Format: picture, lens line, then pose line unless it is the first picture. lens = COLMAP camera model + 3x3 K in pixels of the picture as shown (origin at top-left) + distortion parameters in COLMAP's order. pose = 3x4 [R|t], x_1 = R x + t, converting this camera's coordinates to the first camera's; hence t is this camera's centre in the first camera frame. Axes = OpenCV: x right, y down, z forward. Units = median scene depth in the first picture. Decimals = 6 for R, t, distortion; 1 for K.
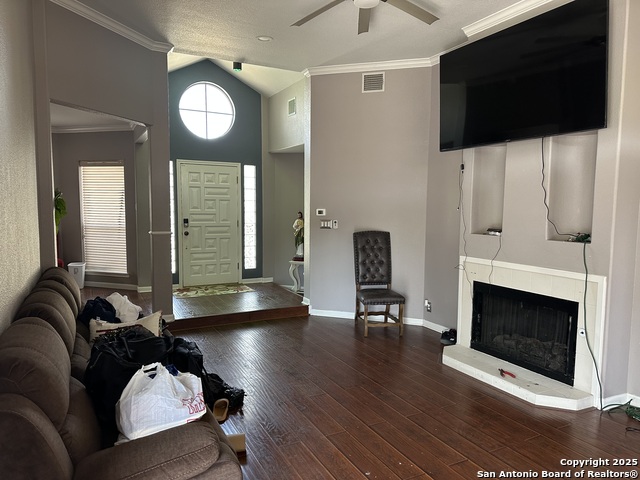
lens RADIAL K [[442.6, 0, 319.6], [0, 442.6, 243.3], [0, 0, 1]] dist [0.171476, -0.260950]
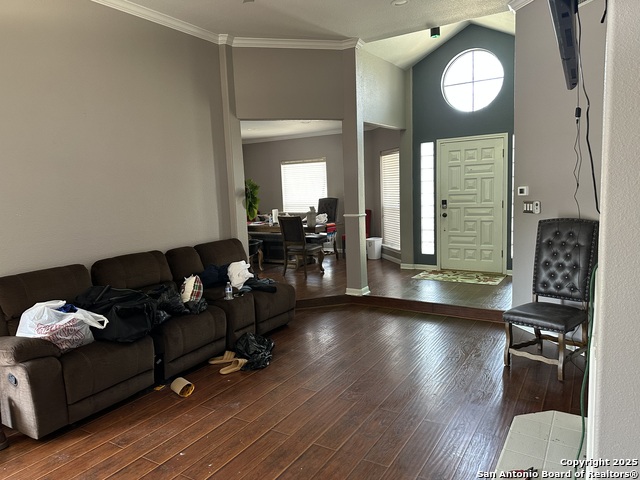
lens RADIAL K [[442.6, 0, 319.6], [0, 442.6, 243.3], [0, 0, 1]] dist [0.171476, -0.260950]
pose [[0.519077, 0.075805, -0.851359, 0.398932], [-0.028686, 0.997043, 0.071286, -0.022674], [0.854246, -0.012581, 0.519717, 0.259340]]
